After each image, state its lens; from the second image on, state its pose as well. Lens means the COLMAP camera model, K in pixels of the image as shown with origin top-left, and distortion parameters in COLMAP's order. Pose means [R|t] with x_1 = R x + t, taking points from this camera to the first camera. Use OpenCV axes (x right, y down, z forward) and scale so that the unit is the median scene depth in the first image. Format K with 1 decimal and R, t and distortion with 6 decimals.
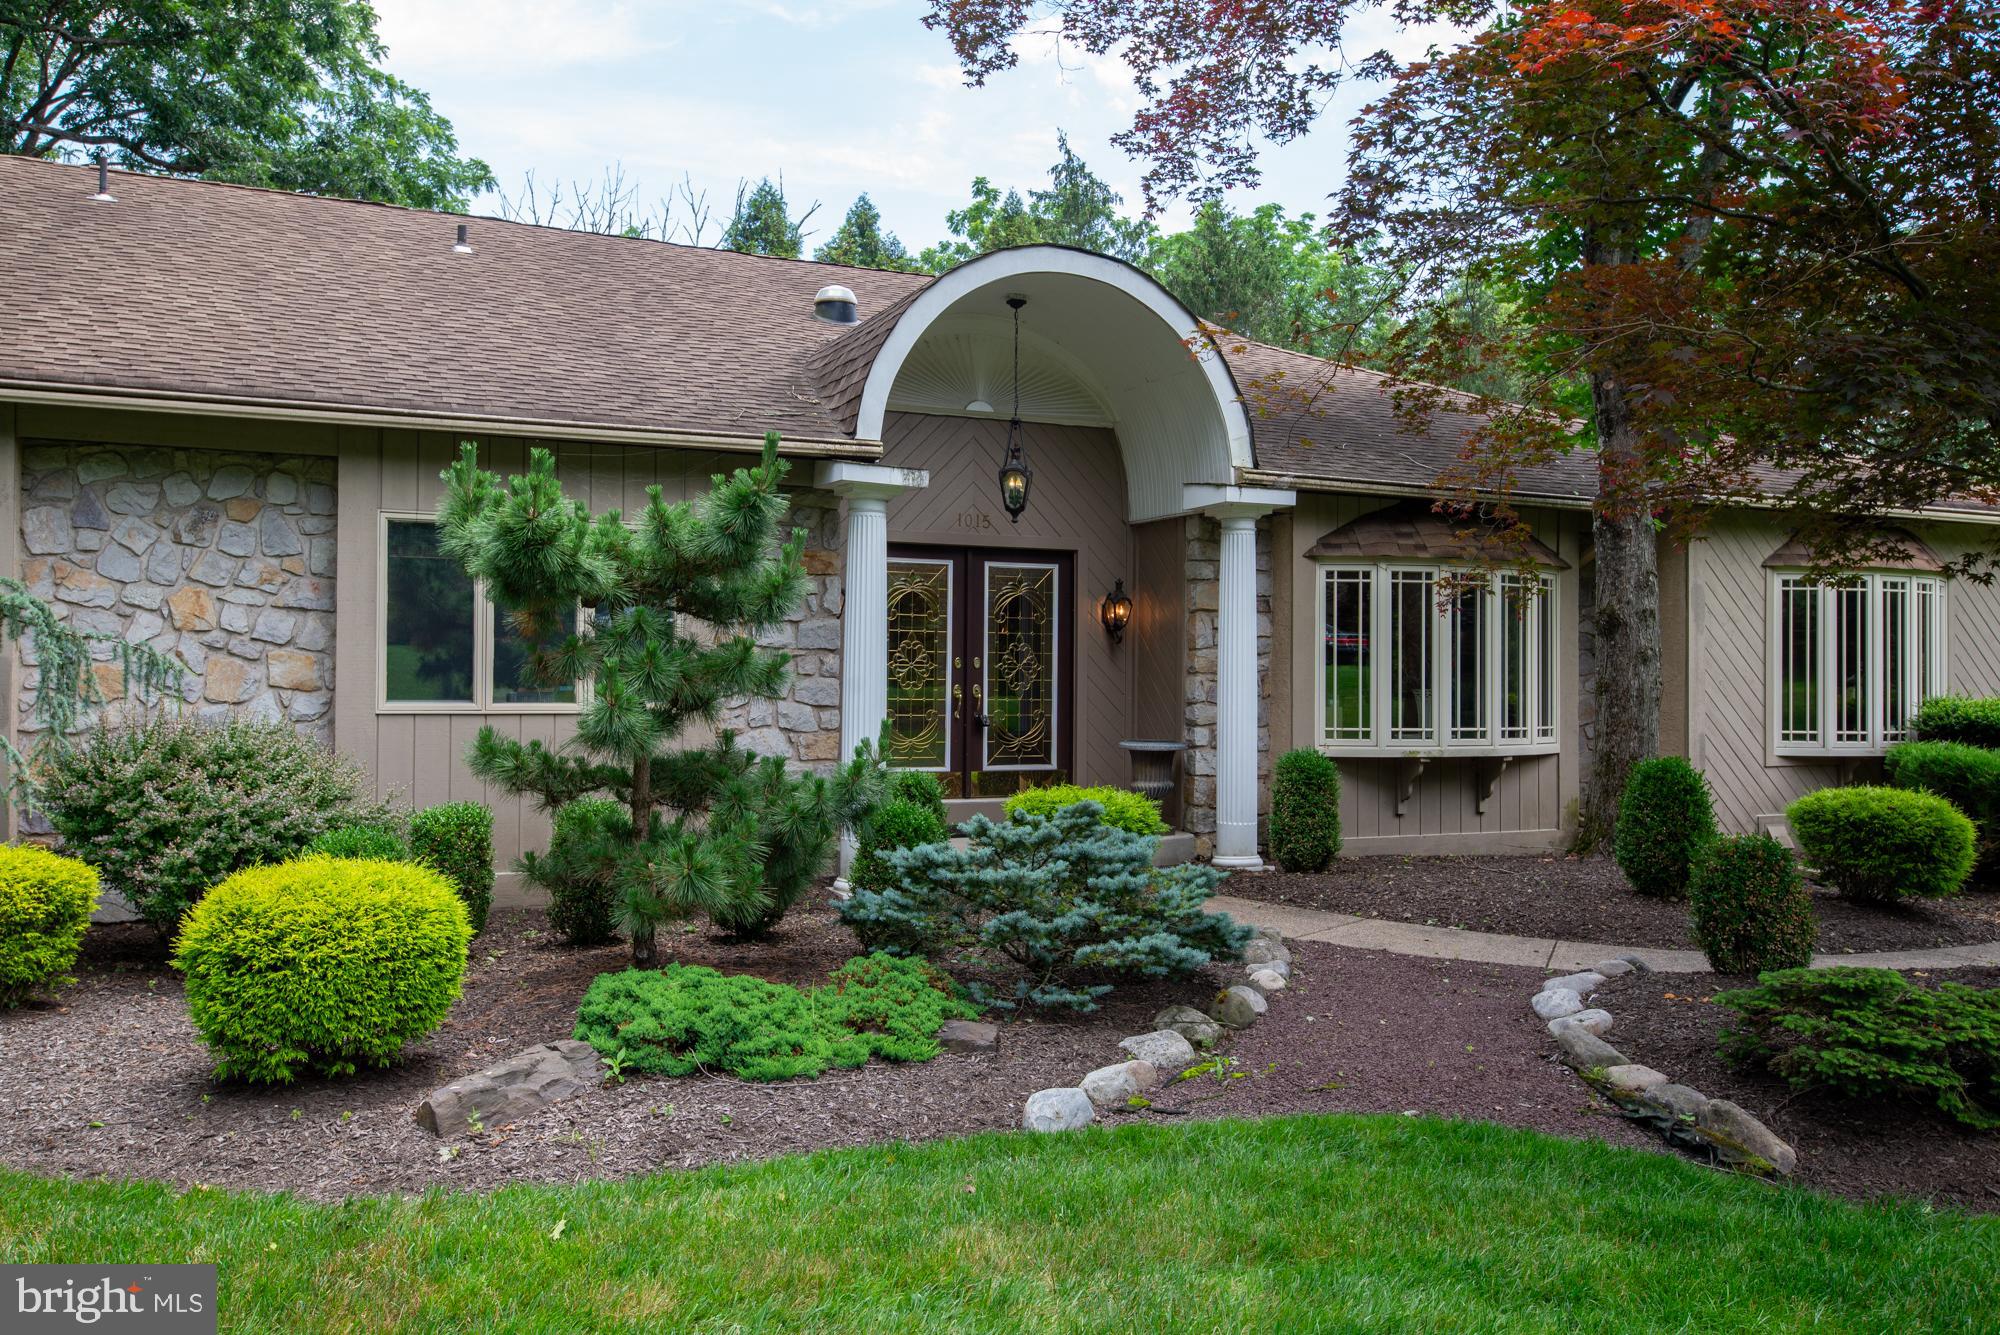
lens RADIAL K [[1588.1, 0, 1000.0], [0, 1588.1, 667.5], [0, 0, 1]] dist [-0.000267, 0.000086]
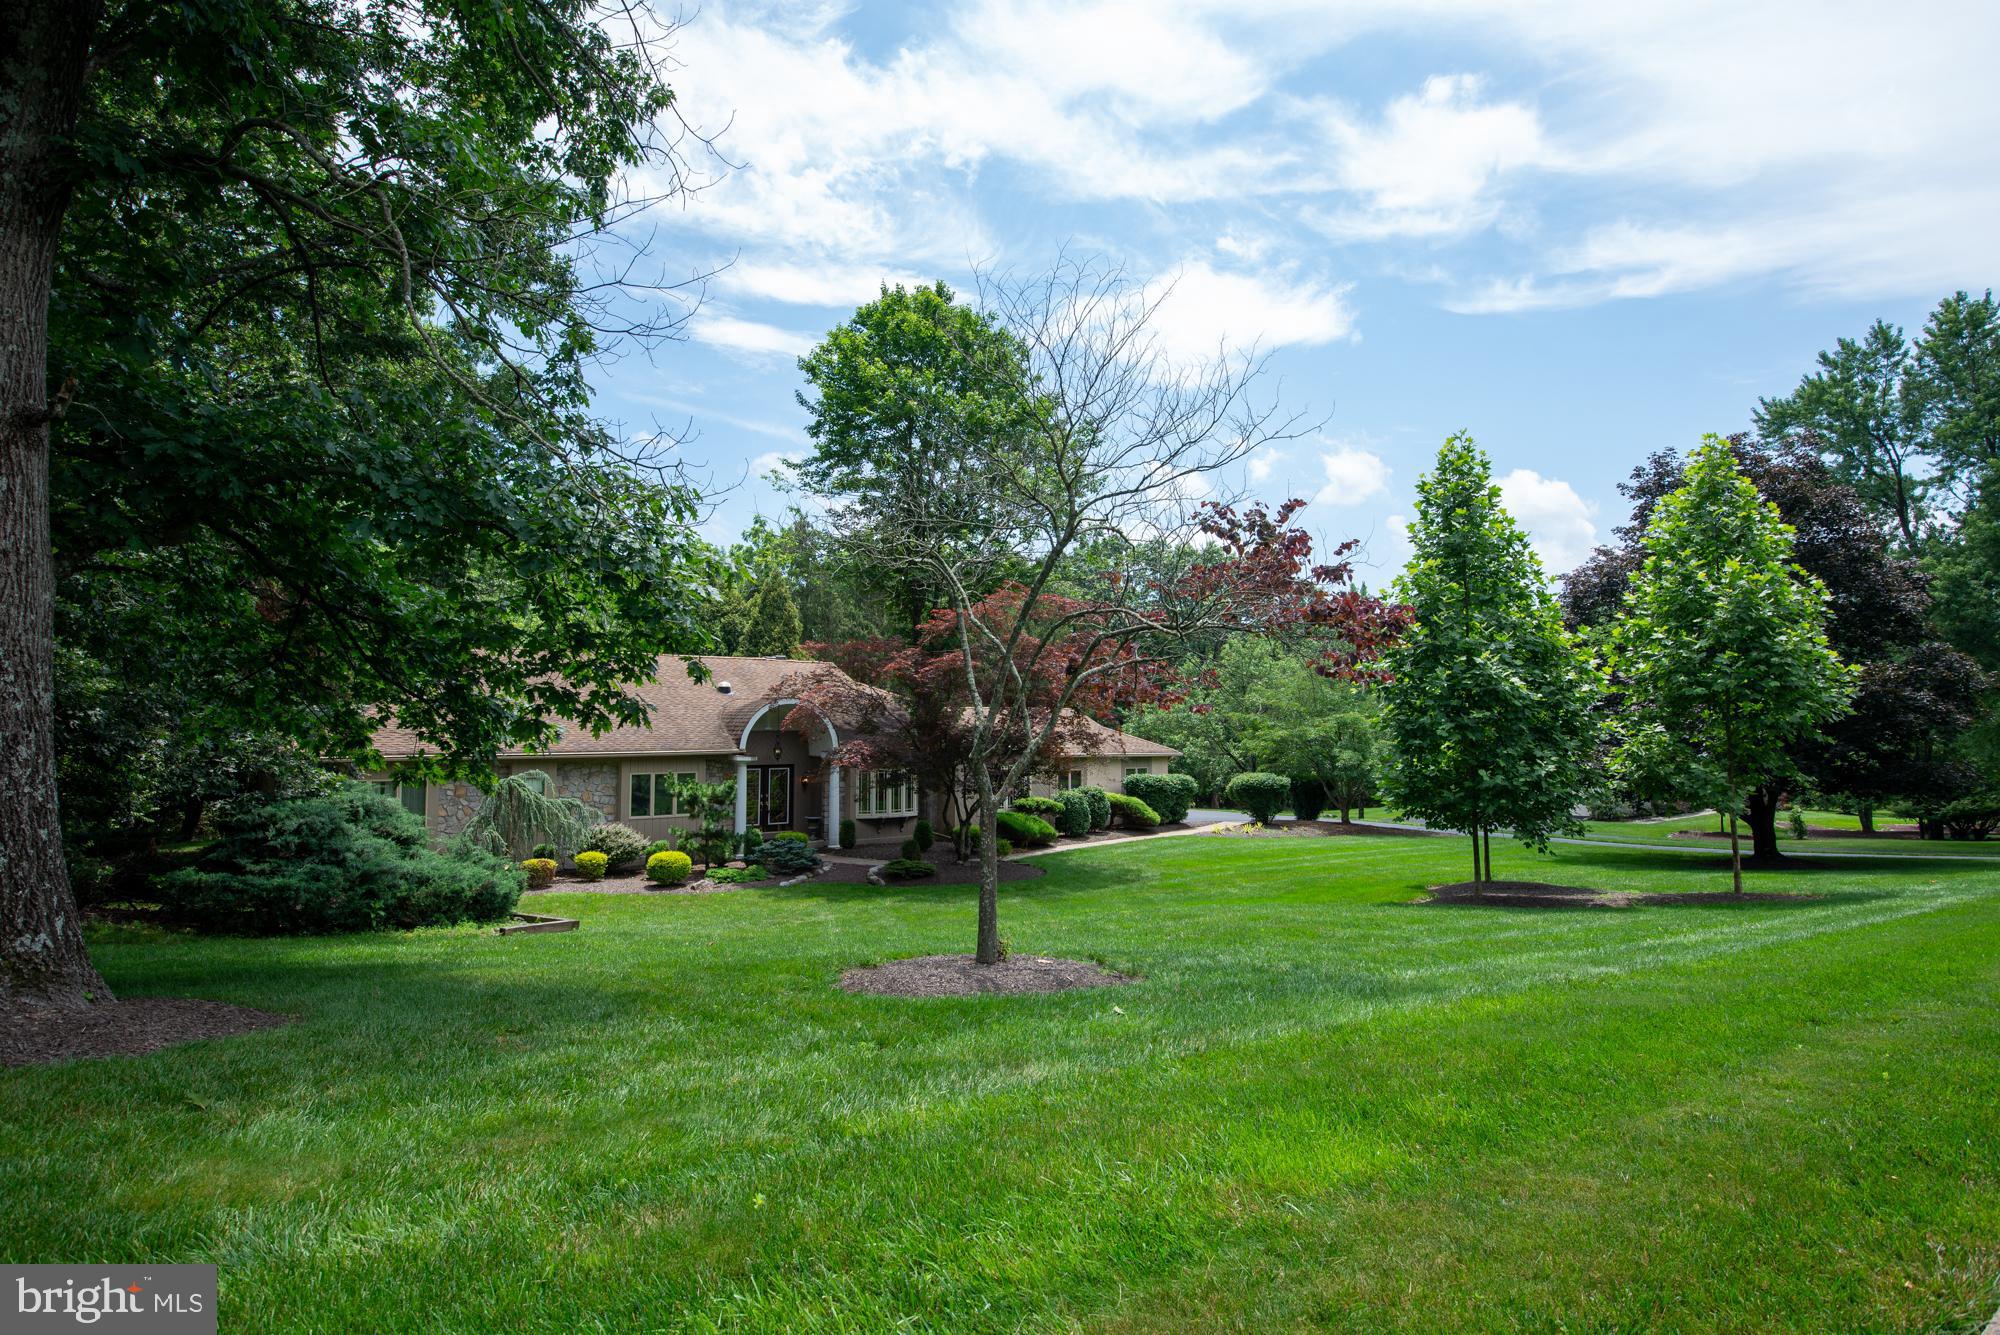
lens RADIAL K [[1021.9, 0, 1000.0], [0, 1021.9, 667.5], [0, 0, 1]] dist [-0.013886, 0.000994]
pose [[0.973790, 0.004193, 0.227411, -0.029362], [0.007407, 0.998715, -0.050130, -0.192042], [-0.227329, 0.050500, 0.972508, -1.585635]]
